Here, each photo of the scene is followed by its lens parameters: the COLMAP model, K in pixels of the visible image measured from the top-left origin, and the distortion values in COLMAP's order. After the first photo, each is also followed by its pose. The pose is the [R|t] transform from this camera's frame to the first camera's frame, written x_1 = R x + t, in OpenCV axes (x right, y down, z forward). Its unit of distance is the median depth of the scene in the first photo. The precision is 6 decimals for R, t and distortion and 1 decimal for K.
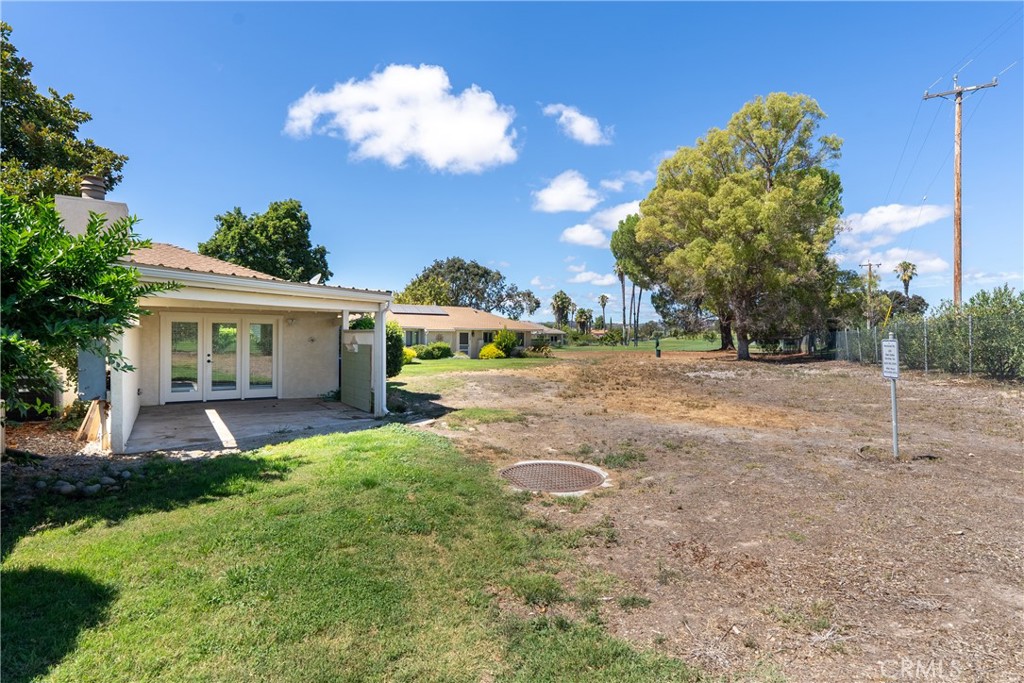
lens RADIAL K [[525.5, 0, 509.7], [0, 525.5, 348.9], [0, 0, 1]] dist [0.077890, 0.002392]
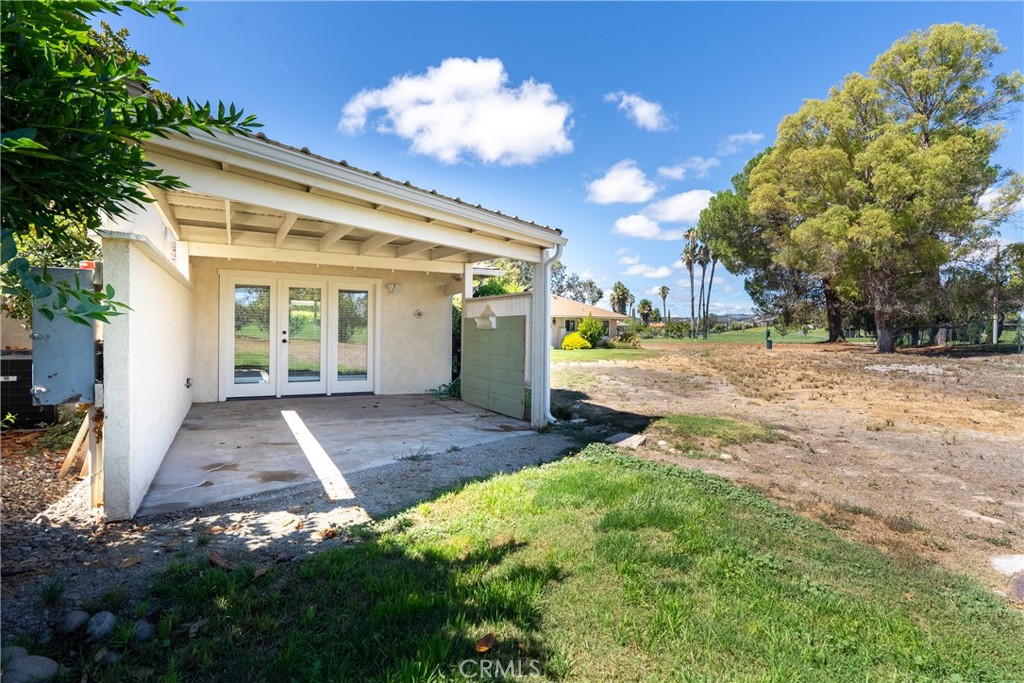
lens RADIAL K [[525.5, 0, 521.5], [0, 525.5, 338.1], [0, 0, 1]] dist [0.077890, 0.002392]
pose [[0.997511, 0.004589, -0.070366, -0.062800], [-0.005181, 0.999953, -0.008226, 0.007353], [0.070325, 0.008570, 0.997487, 0.101882]]
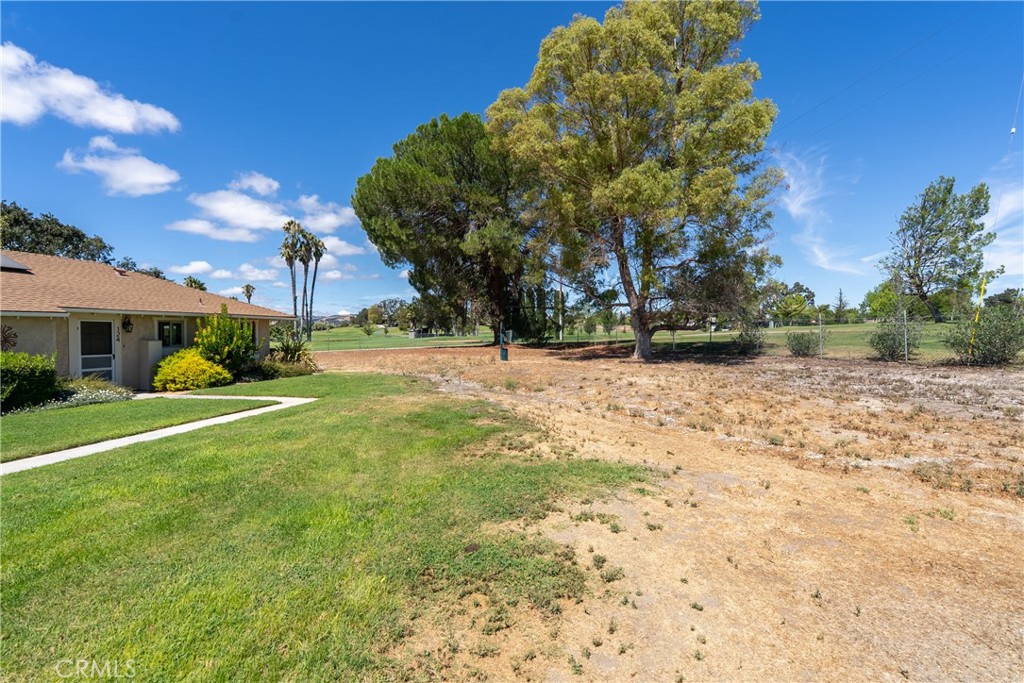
lens RADIAL K [[463.1, 0, 514.3], [0, 463.1, 338.1], [0, 0, 1]] dist [-0.003244, 0.002438]
pose [[0.739817, -0.024563, 0.672360, -0.088066], [0.028367, 0.999583, 0.005304, -0.013247], [-0.672210, 0.015149, 0.740205, 0.572031]]
